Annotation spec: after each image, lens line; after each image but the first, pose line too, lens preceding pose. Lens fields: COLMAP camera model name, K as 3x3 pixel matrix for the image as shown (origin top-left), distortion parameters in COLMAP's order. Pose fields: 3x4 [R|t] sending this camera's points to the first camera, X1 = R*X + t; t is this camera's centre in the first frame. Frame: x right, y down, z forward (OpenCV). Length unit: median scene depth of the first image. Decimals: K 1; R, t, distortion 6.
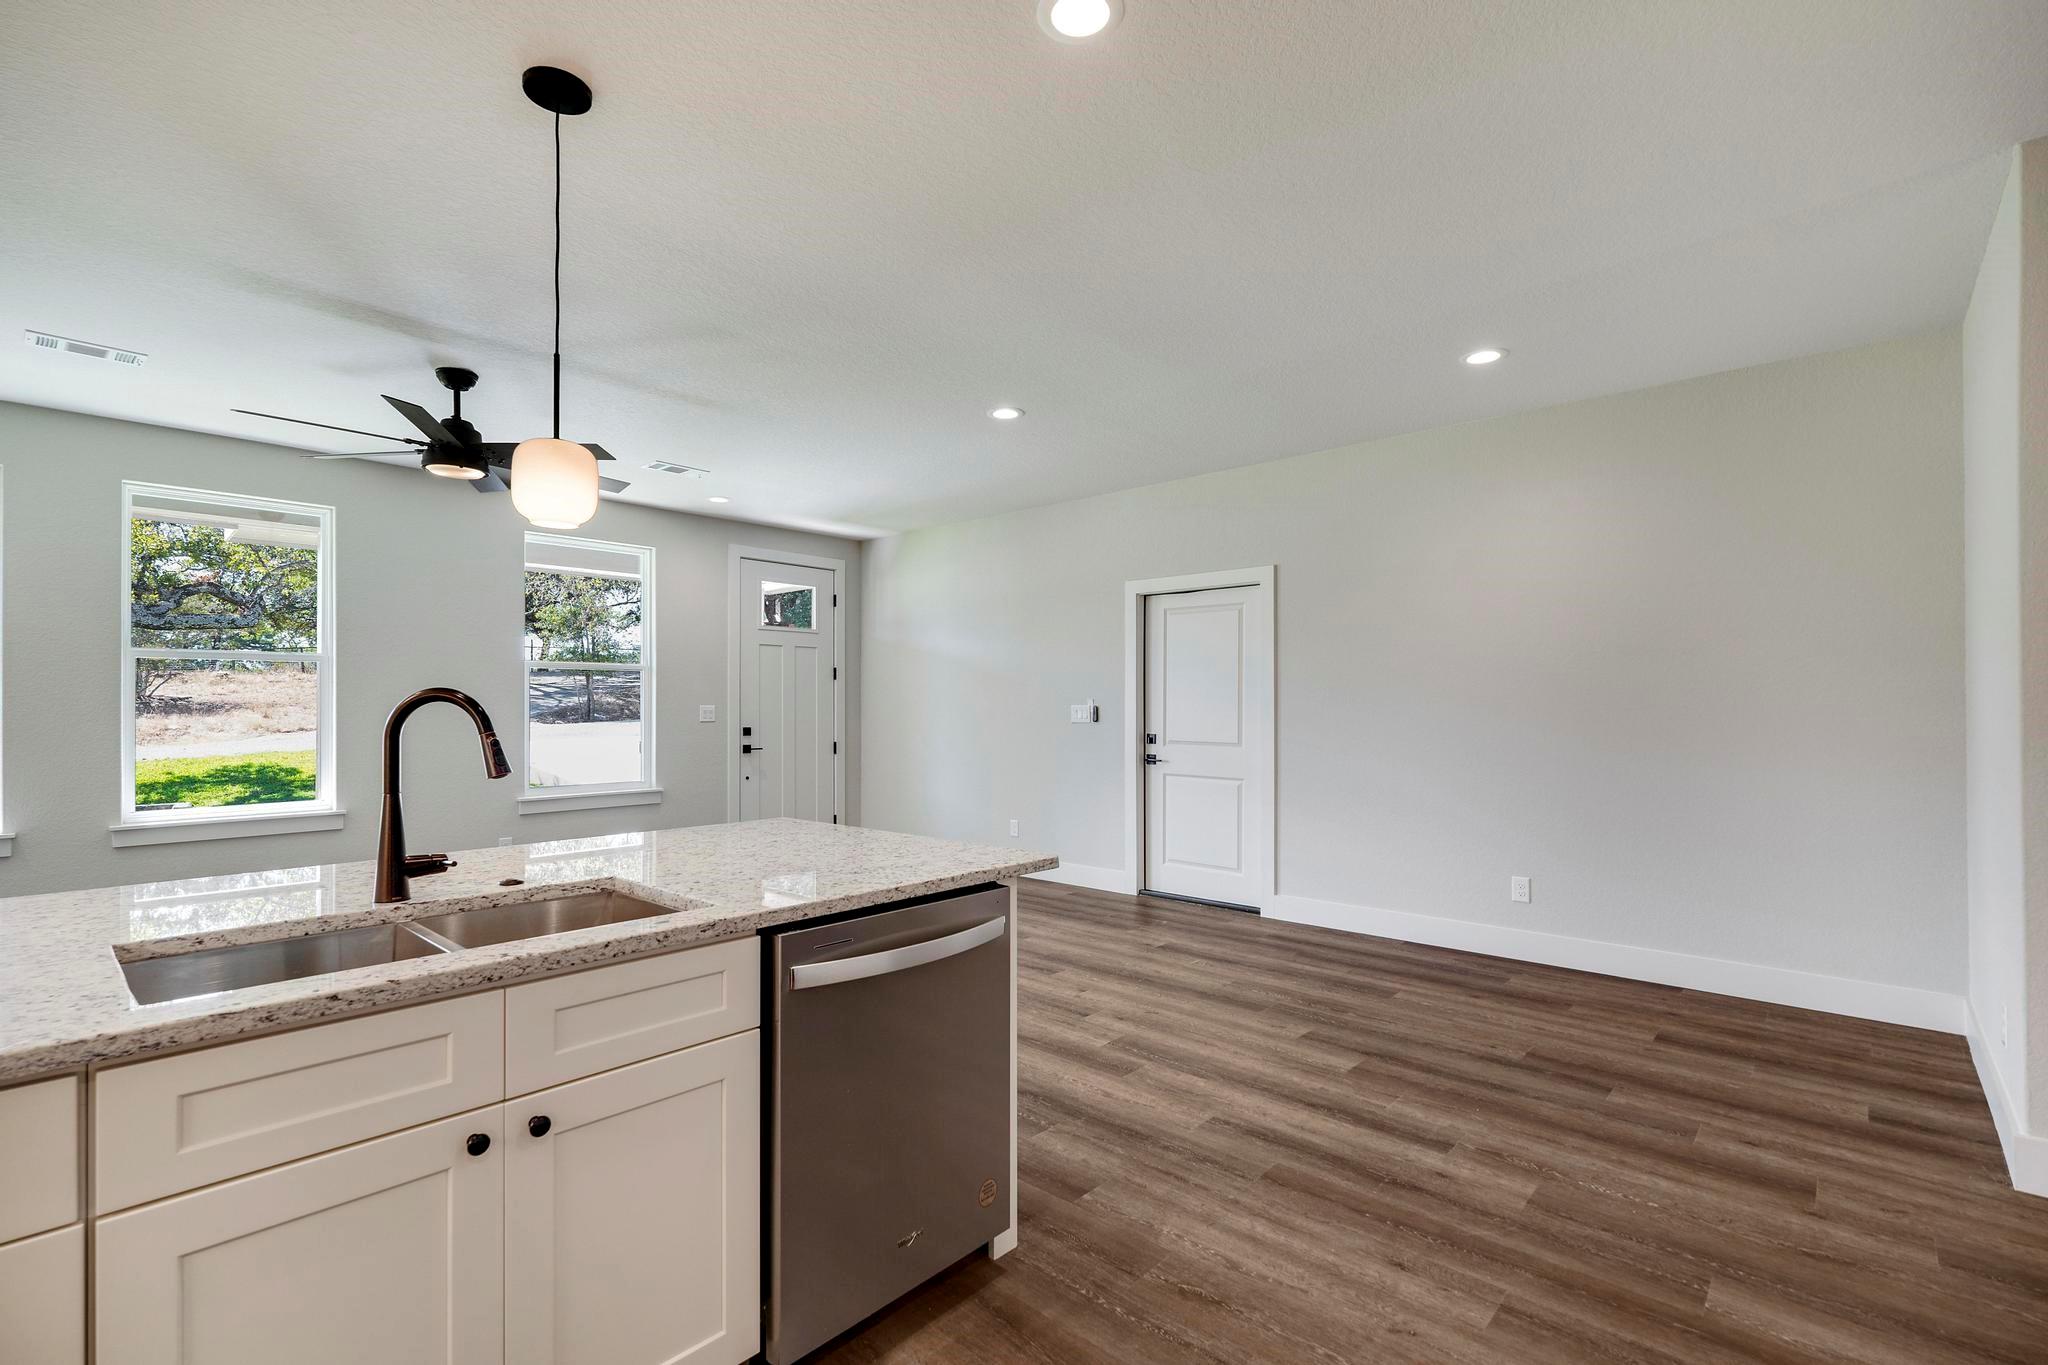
lens RADIAL K [[918.2, 0, 1014.5], [0, 918.2, 698.3], [0, 0, 1]] dist [0.002418, 0.000147]
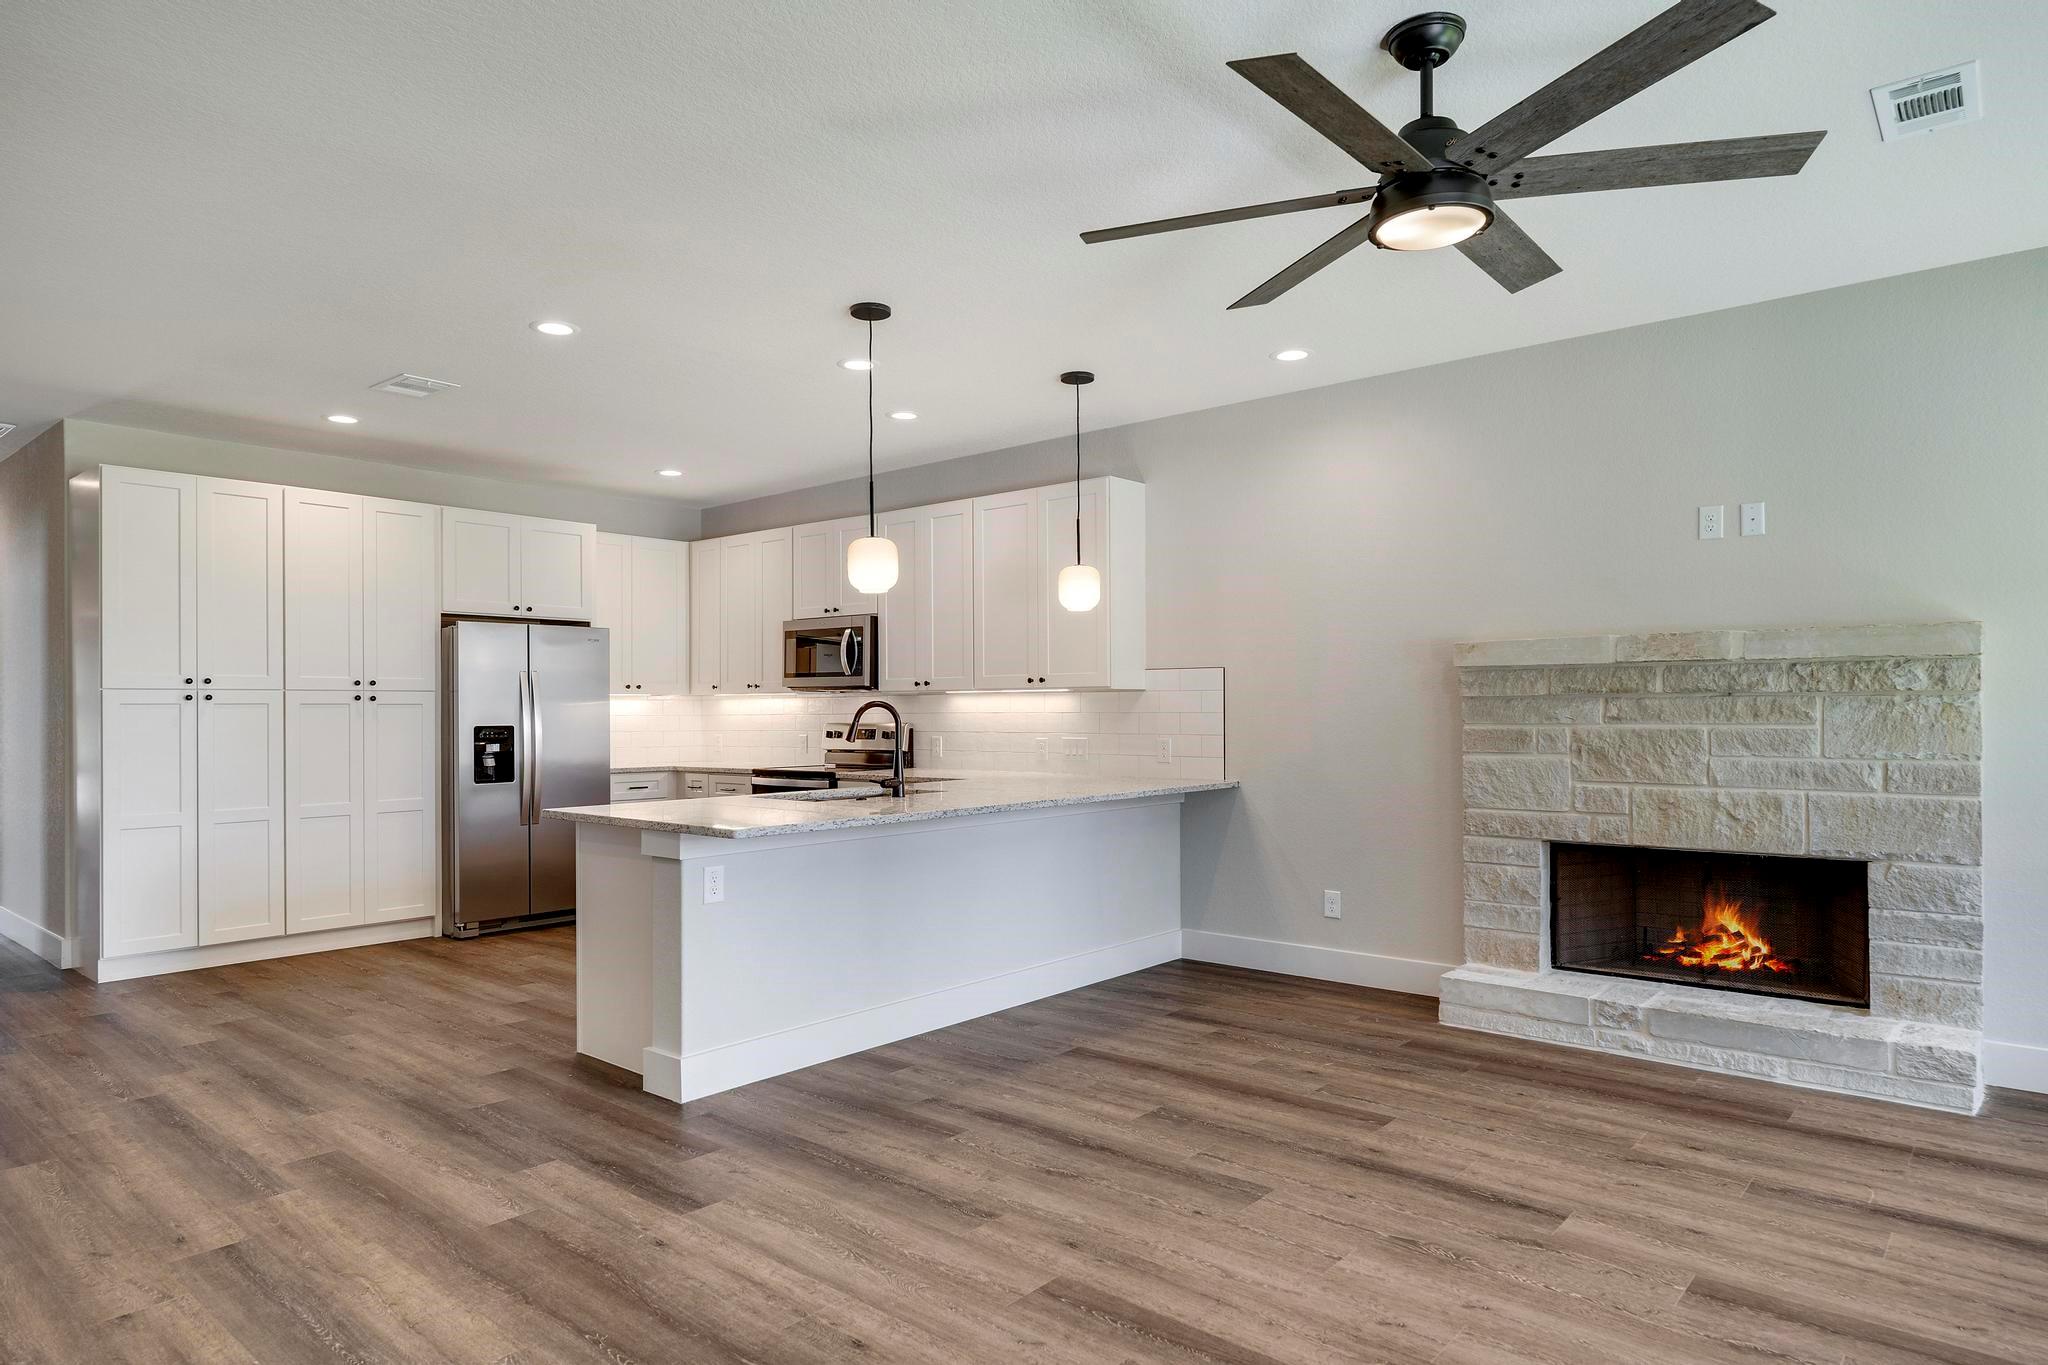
lens RADIAL K [[1218.9, 0, 1037.2], [0, 1218.9, 695.2], [0, 0, 1]] dist [0.006222, -0.003289]
pose [[-0.999156, 0.006458, -0.040571, -0.473498], [0.007114, 0.999846, -0.016036, 0.013829], [0.040461, -0.016311, -0.999048, 2.101258]]
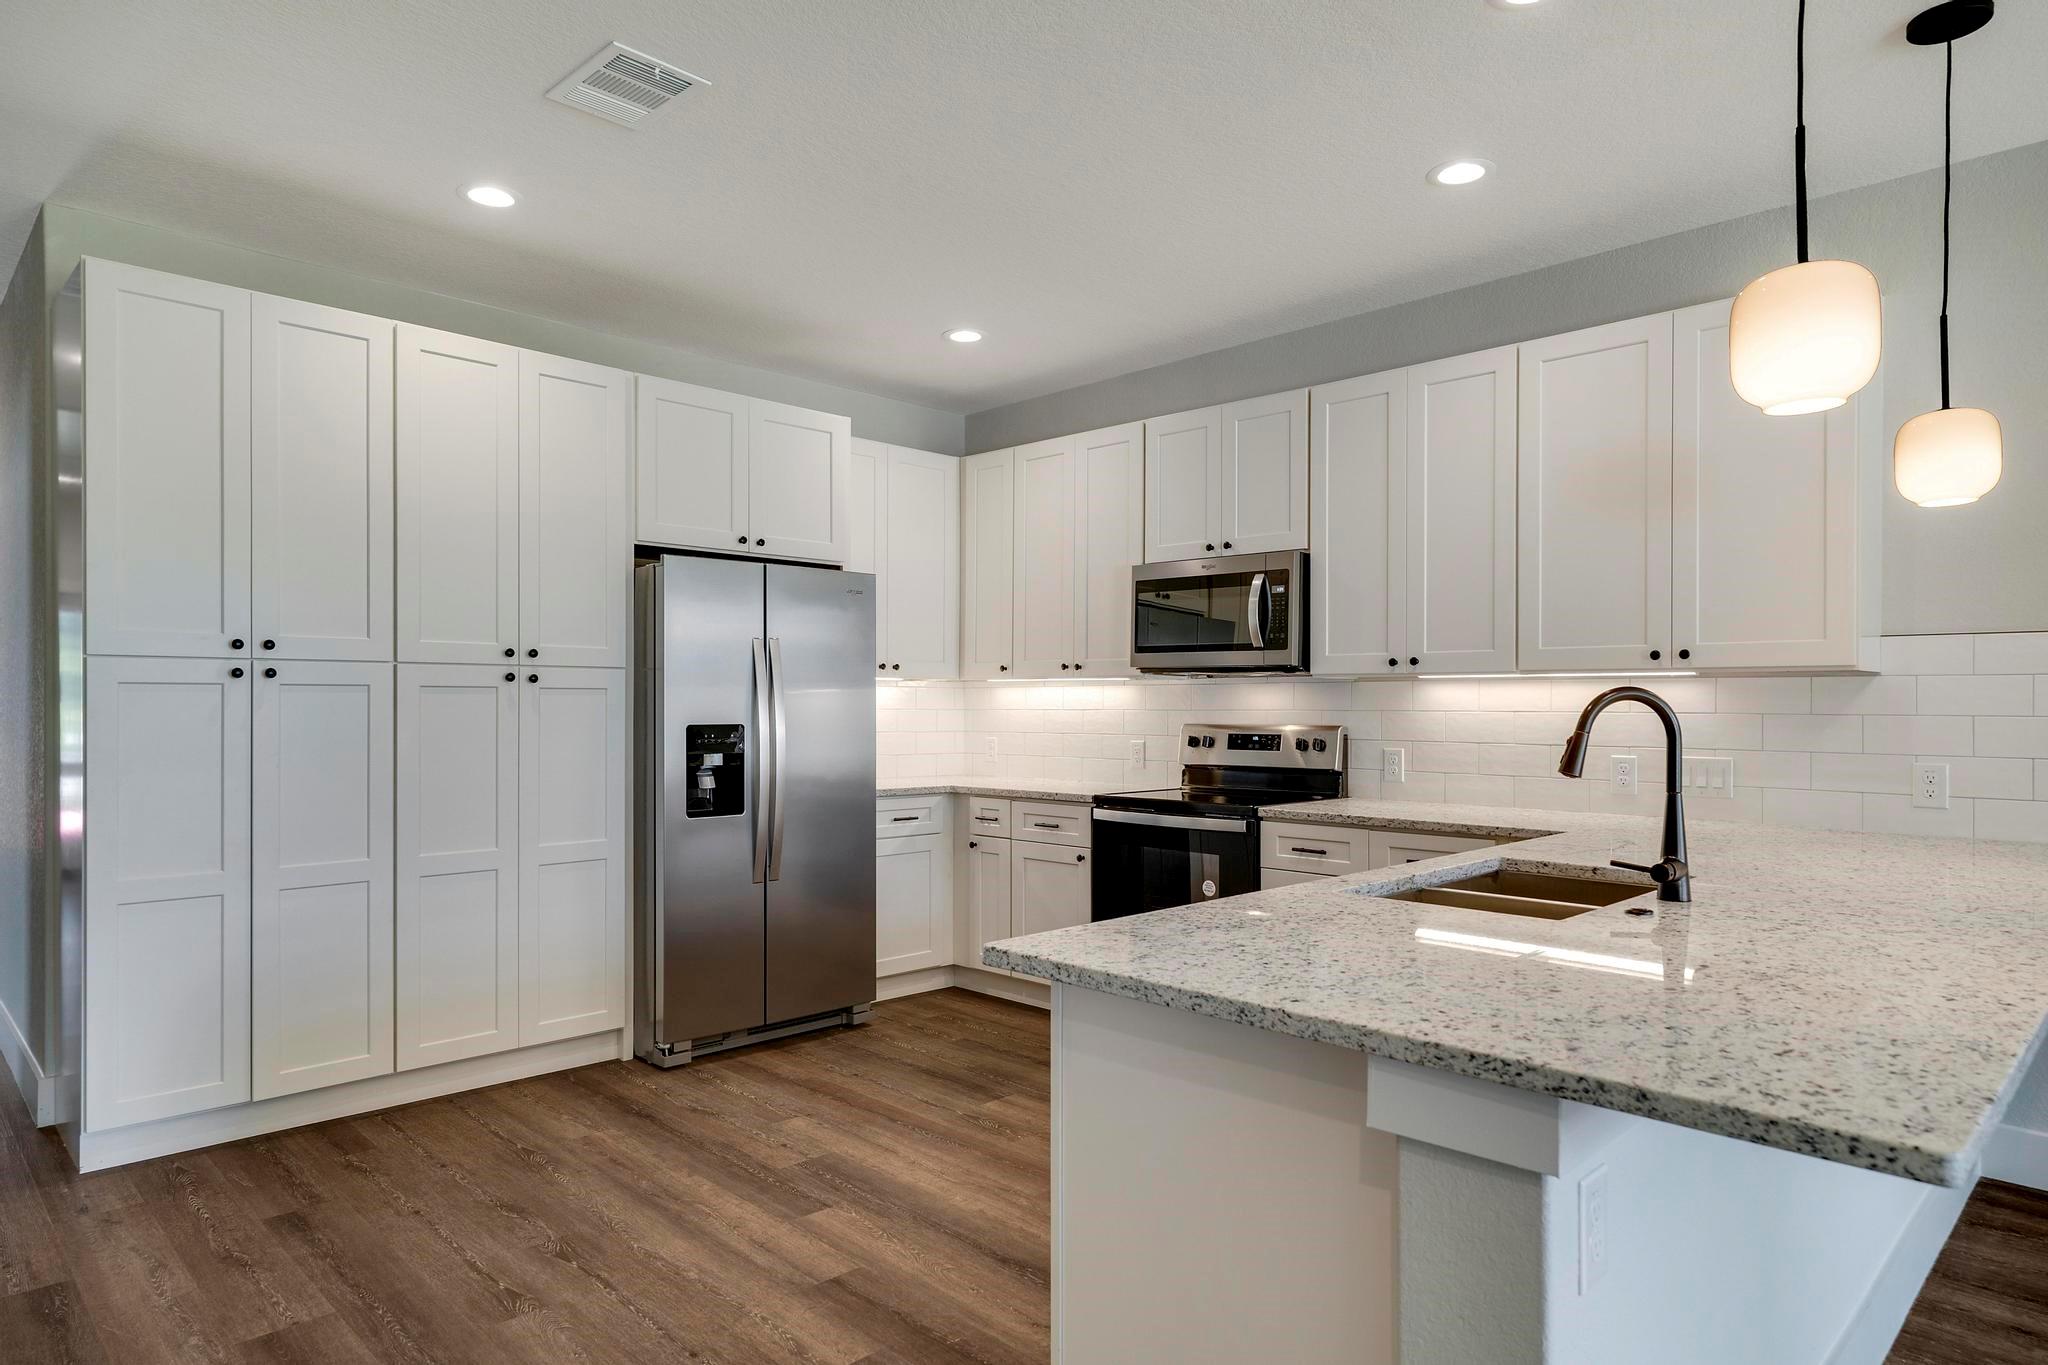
lens RADIAL K [[1218.9, 0, 1015.0], [0, 1218.9, 697.3], [0, 0, 1]] dist [0.006222, -0.003289]
pose [[-0.998705, -0.002120, 0.050830, -0.014684], [-0.002596, 0.999953, -0.009303, 0.008476], [-0.050808, -0.009423, -0.998664, 1.261236]]
